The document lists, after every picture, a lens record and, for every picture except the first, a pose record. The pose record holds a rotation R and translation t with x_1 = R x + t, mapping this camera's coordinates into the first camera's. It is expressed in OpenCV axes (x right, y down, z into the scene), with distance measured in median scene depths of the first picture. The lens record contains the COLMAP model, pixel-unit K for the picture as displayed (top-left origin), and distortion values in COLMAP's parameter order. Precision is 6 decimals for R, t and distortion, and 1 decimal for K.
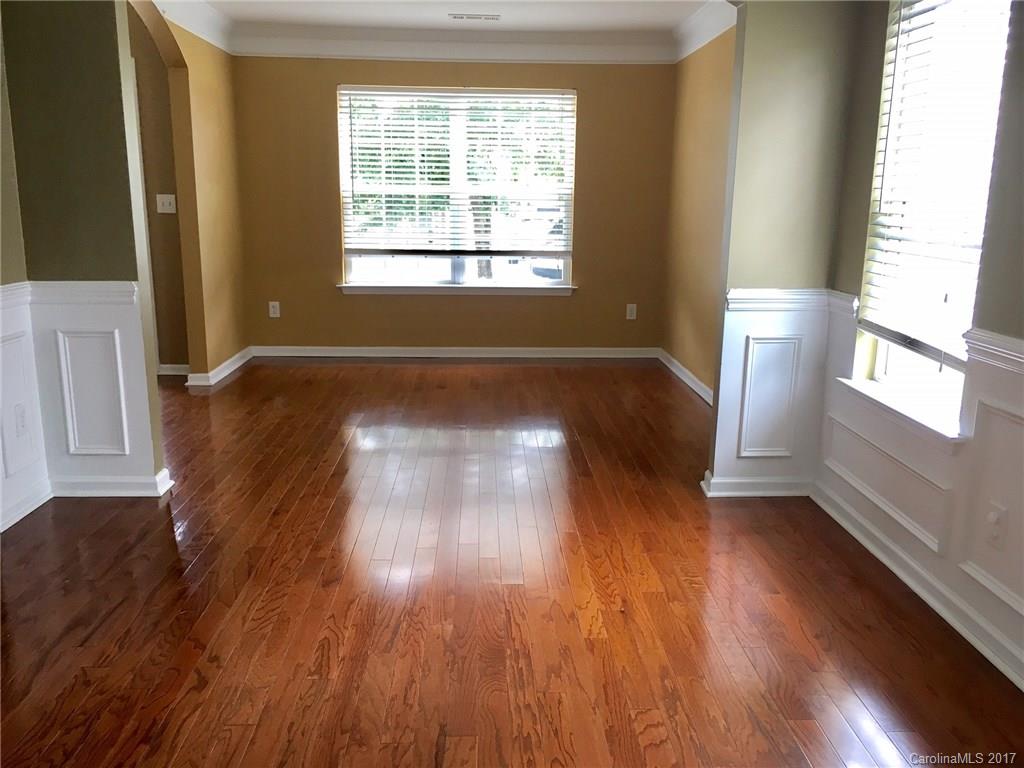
lens RADIAL K [[877.6, 0, 527.8], [0, 877.6, 386.4], [0, 0, 1]] dist [0.080239, -0.110927]
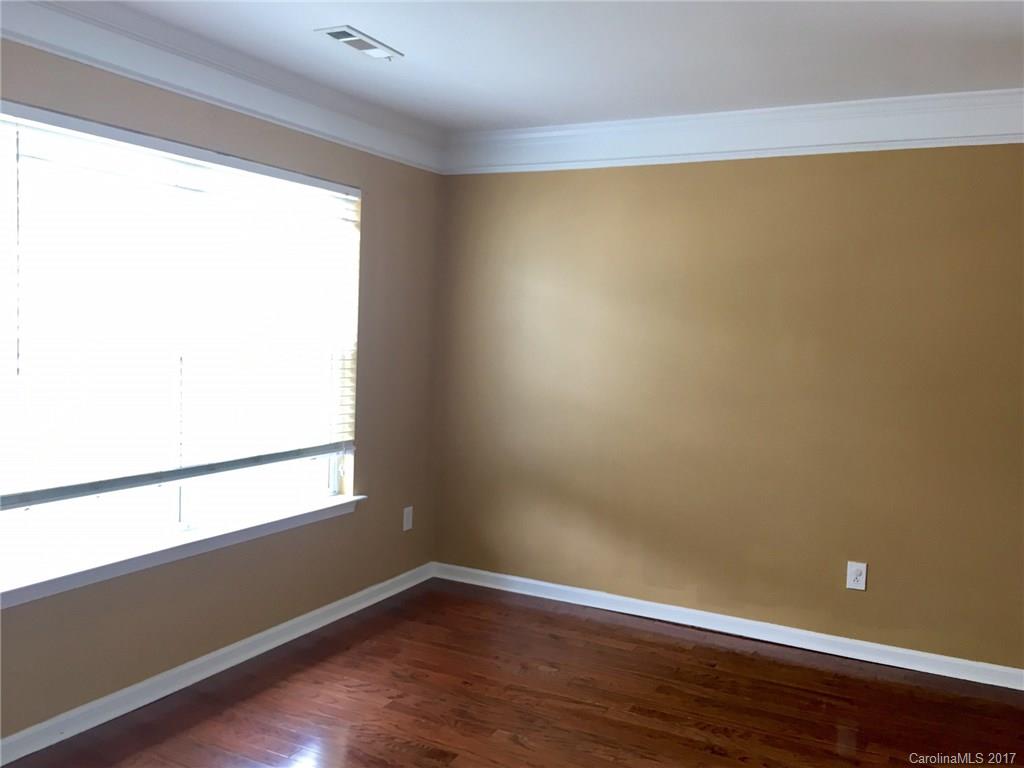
lens RADIAL K [[877.6, 0, 527.8], [0, 877.6, 386.4], [0, 0, 1]] dist [0.080239, -0.110927]
pose [[0.494902, -0.059616, 0.866901, -0.433046], [0.156886, 0.987379, -0.021663, -0.163376], [-0.854669, 0.146726, 0.498009, 0.600131]]
